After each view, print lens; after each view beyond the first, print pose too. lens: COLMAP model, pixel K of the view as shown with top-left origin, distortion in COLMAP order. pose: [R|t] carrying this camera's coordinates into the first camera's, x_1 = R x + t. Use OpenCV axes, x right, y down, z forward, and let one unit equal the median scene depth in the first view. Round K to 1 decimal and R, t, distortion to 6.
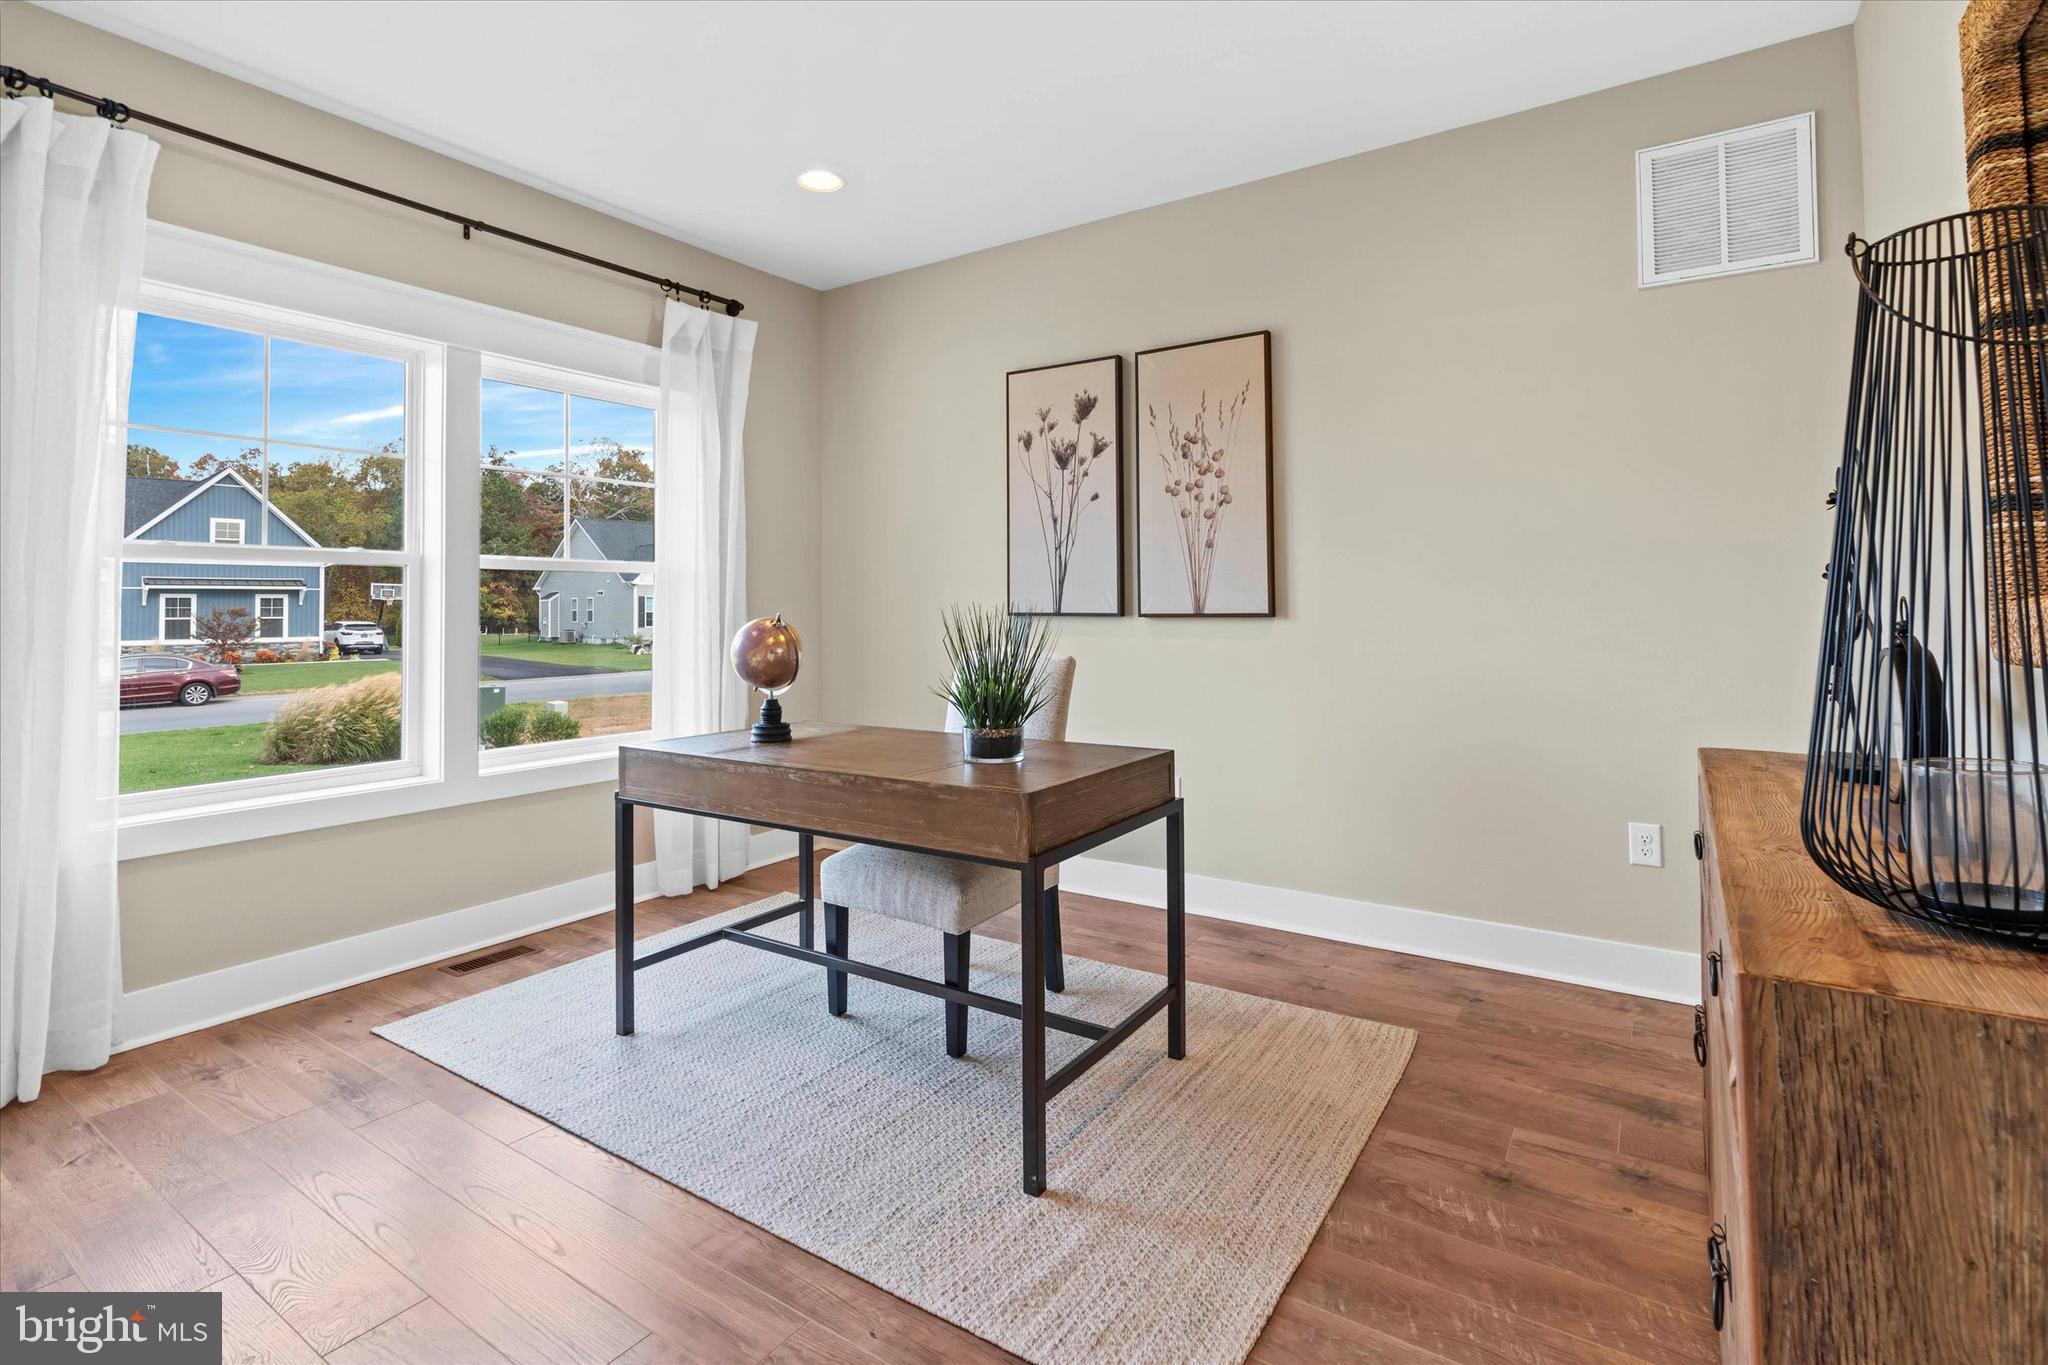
lens RADIAL K [[965.6, 0, 1023.4], [0, 965.6, 584.4], [0, 0, 1]] dist [-0.009844, 0.000019]
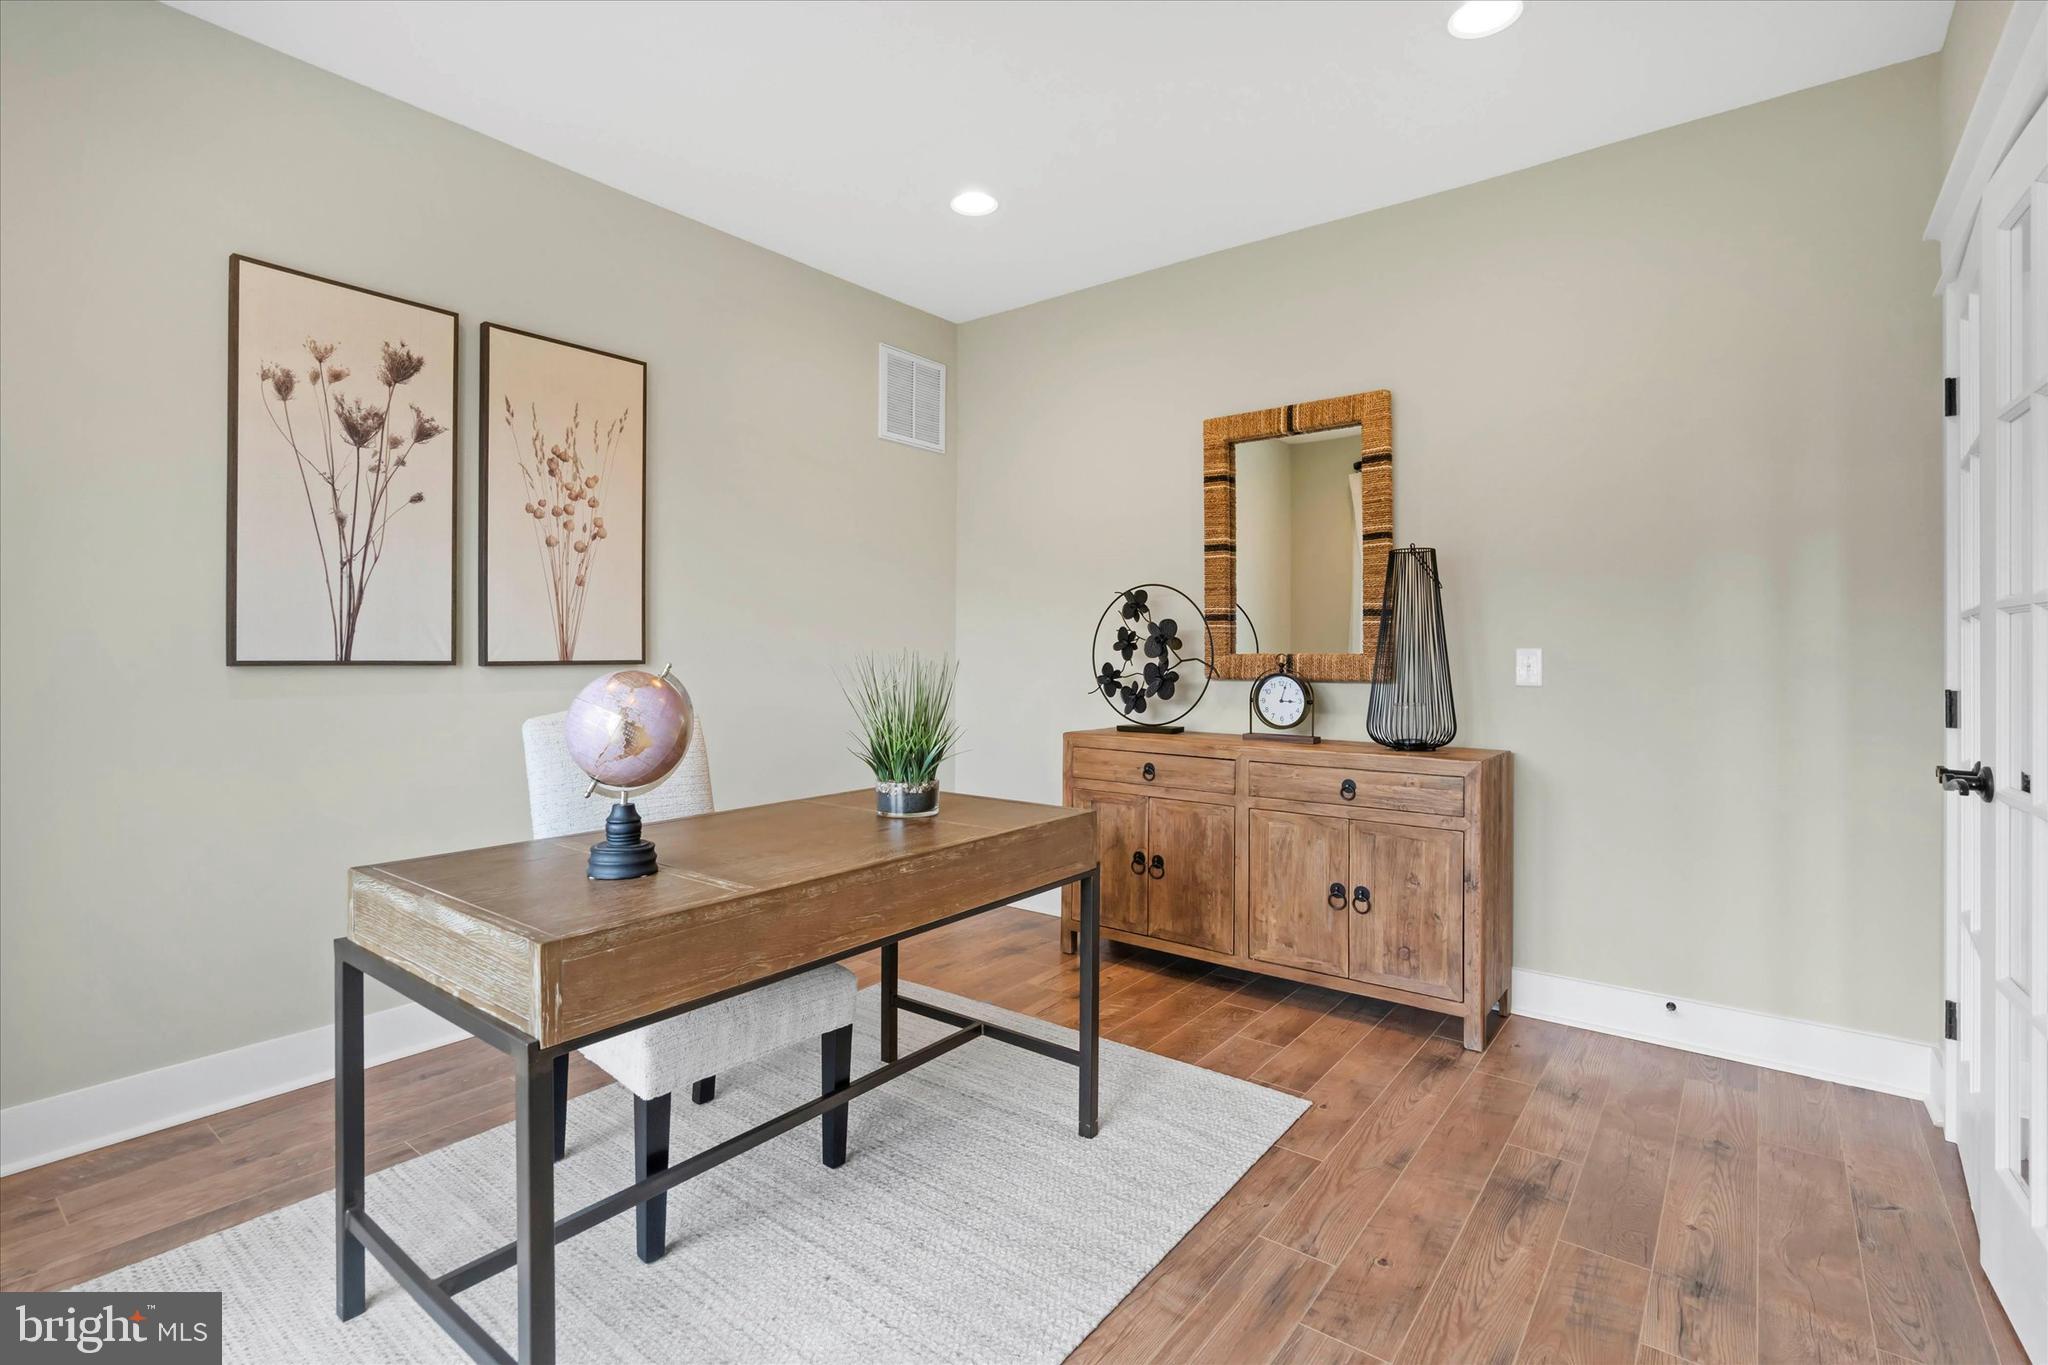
lens RADIAL K [[955.2, 0, 1023.4], [0, 955.2, 654.0], [0, 0, 1]] dist [-0.001424, -0.000057]
pose [[0.075509, 0.001656, 0.997144, -0.627871], [-0.028393, 0.999597, 0.000490, 0.011833], [-0.996741, -0.028348, 0.075526, 0.525913]]
